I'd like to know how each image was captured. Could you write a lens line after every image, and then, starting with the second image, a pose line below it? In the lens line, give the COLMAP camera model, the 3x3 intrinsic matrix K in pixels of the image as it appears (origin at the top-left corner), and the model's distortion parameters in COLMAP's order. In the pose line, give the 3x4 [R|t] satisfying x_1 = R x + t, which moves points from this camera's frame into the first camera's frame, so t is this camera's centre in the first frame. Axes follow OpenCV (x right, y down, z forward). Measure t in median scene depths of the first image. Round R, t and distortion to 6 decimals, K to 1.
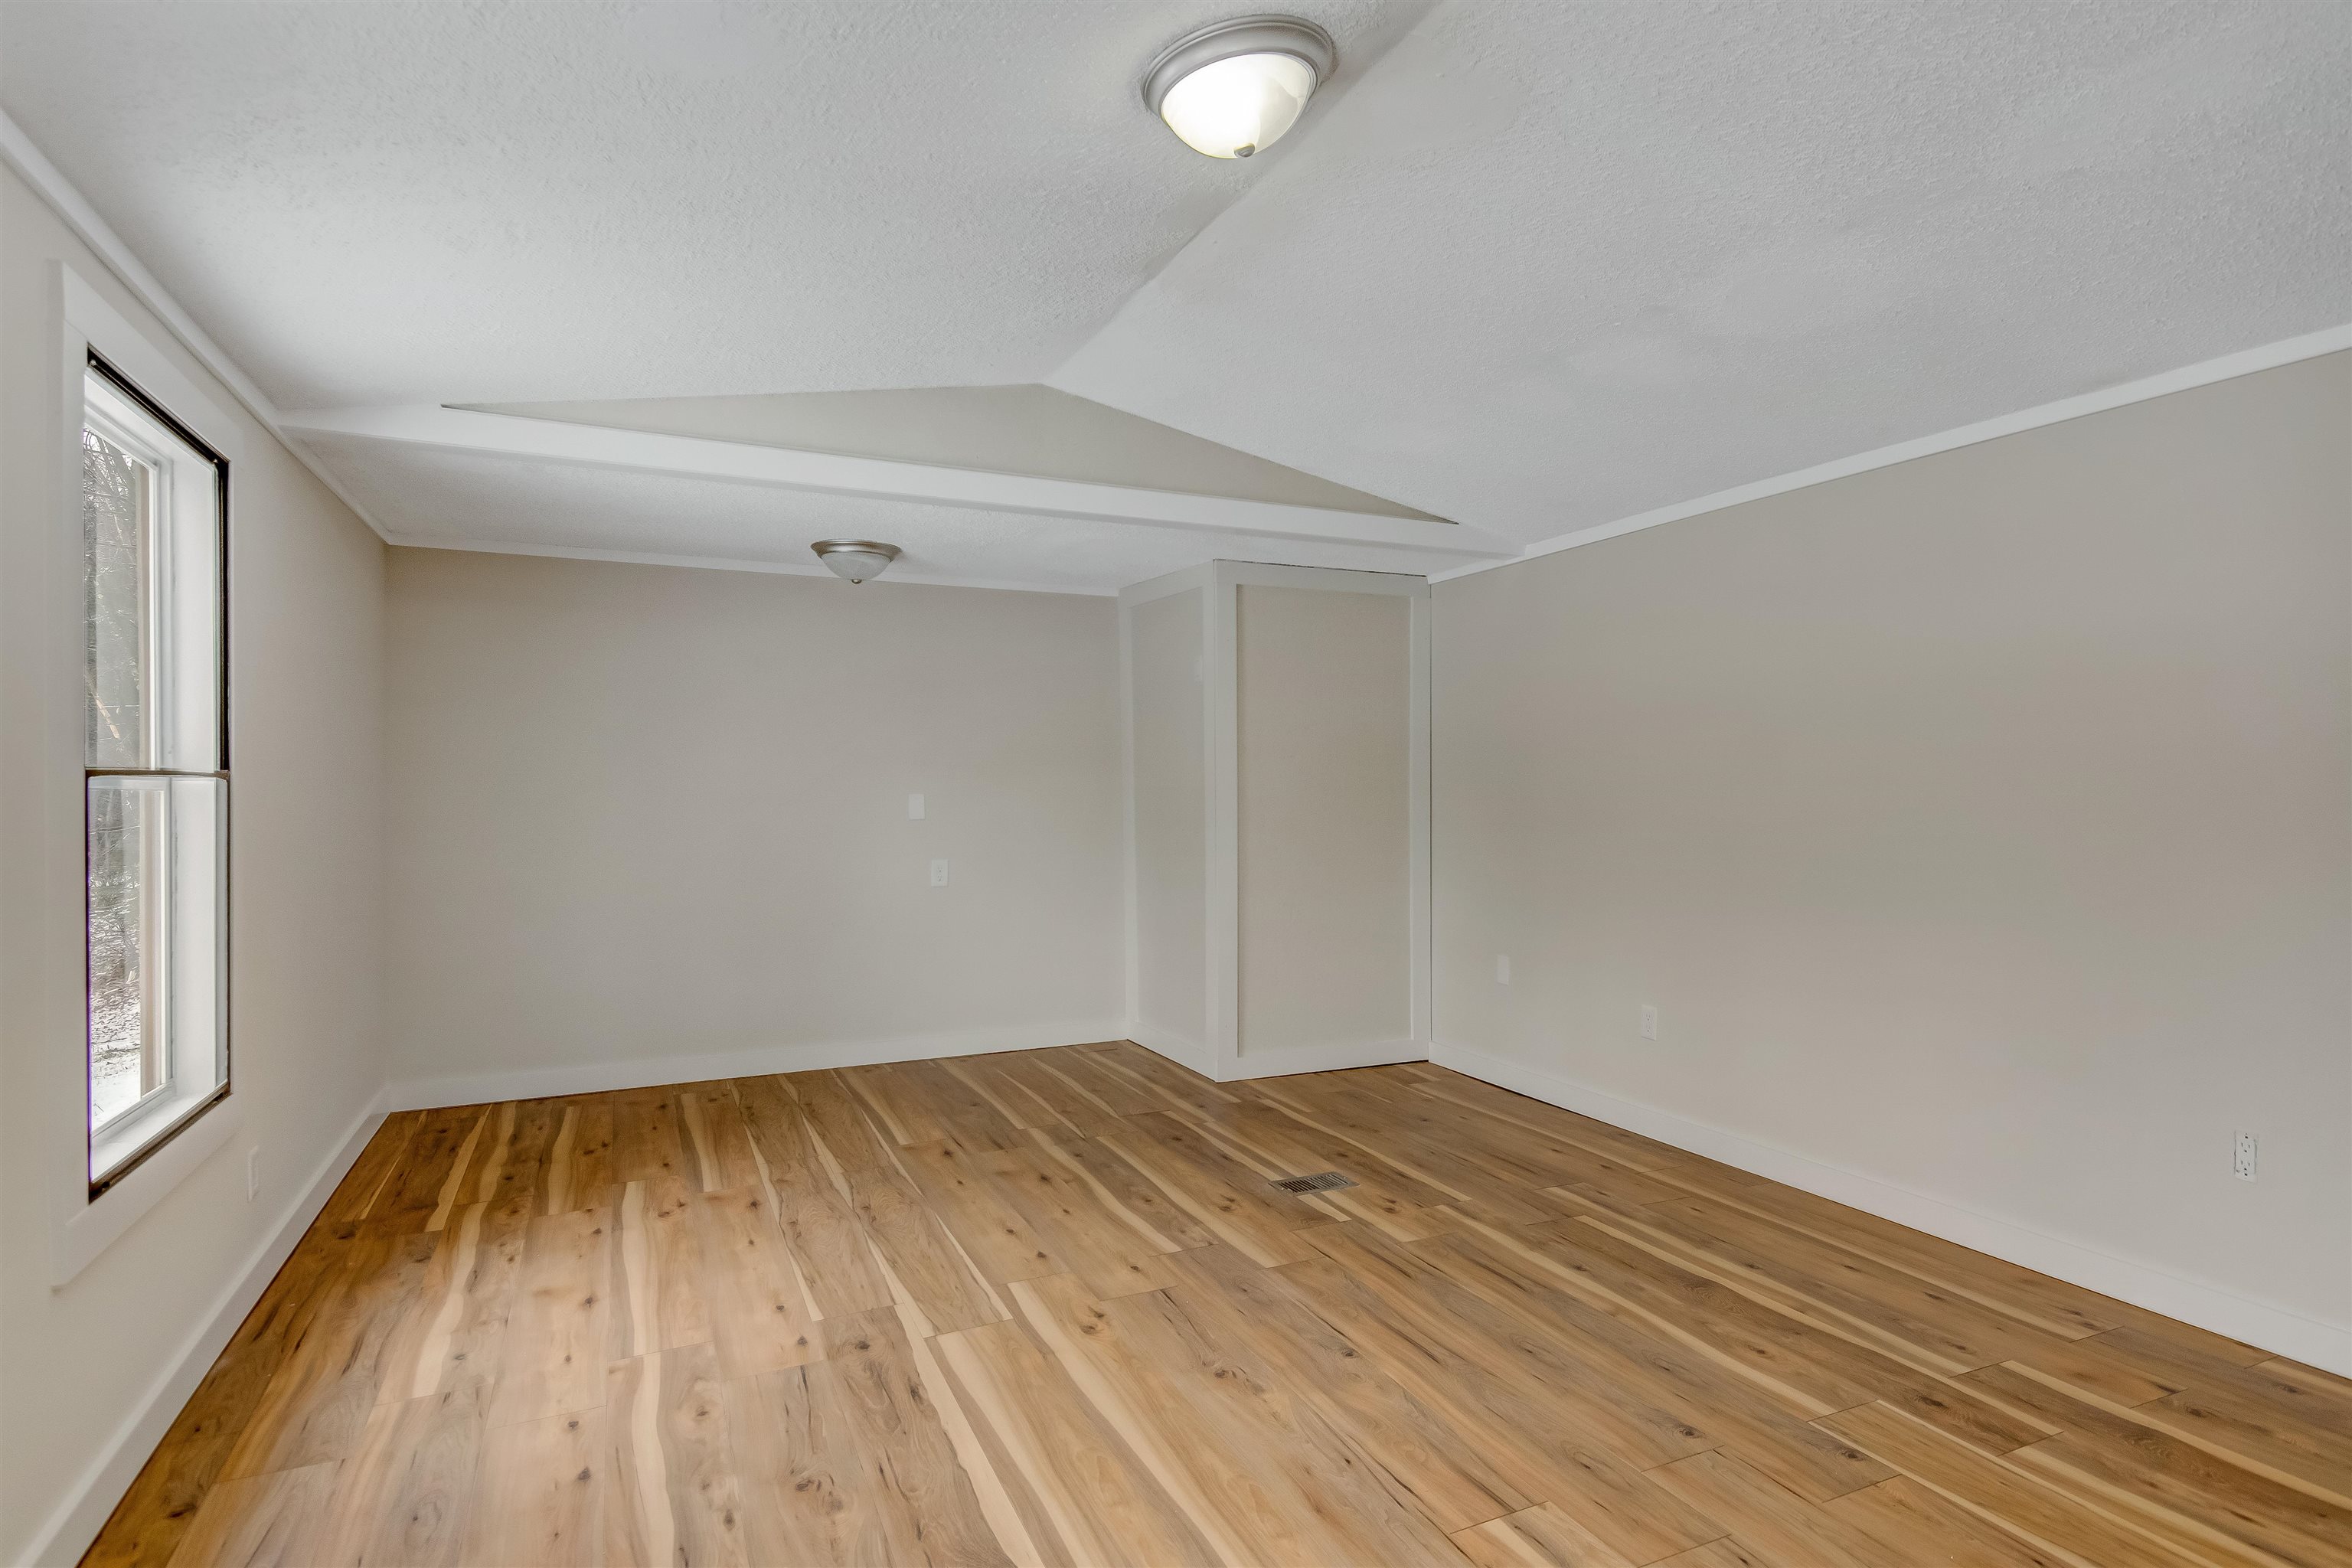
lens RADIAL K [[1190.1, 0, 1164.3], [0, 1190.1, 792.1], [0, 0, 1]] dist [0.033586, -0.001195]
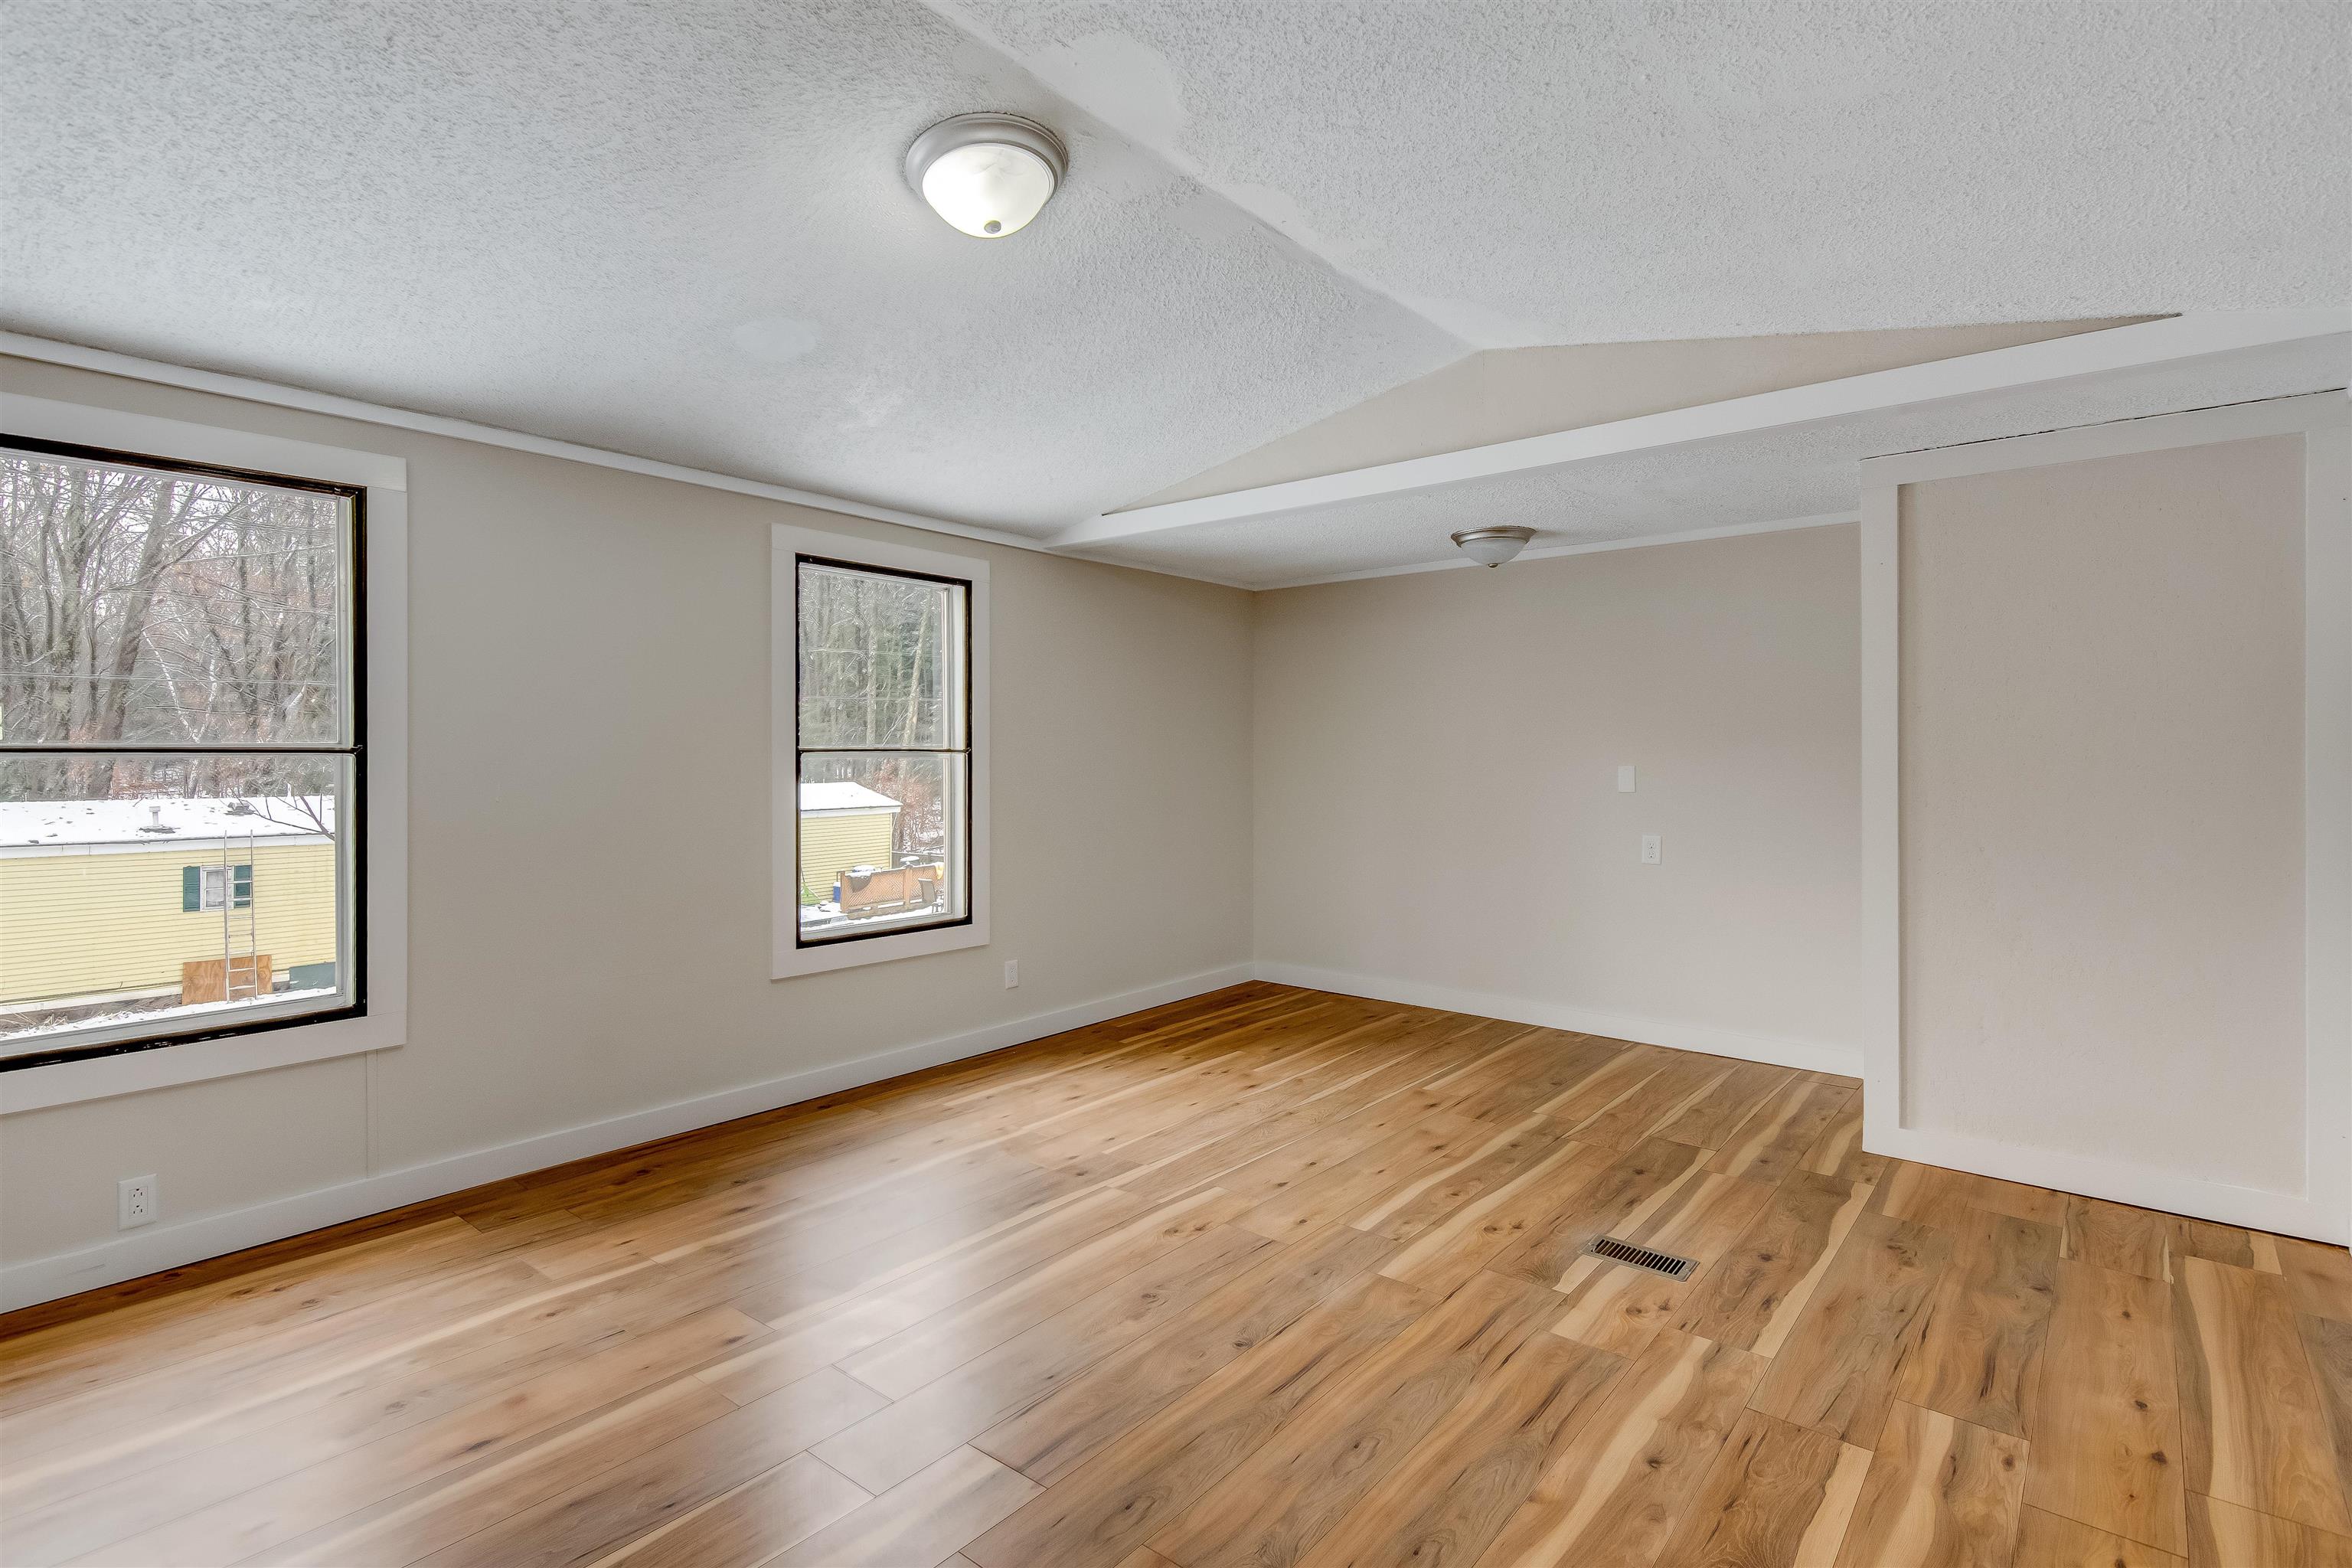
lens RADIAL K [[1115.0, 0, 1170.0], [0, 1115.0, 793.7], [0, 0, 1]] dist [0.053422, -0.030446]
pose [[0.442434, 0.032272, -0.896220, 0.686603], [-0.005328, 0.999429, 0.033358, -0.009267], [0.896785, -0.009984, 0.442353, 0.396880]]
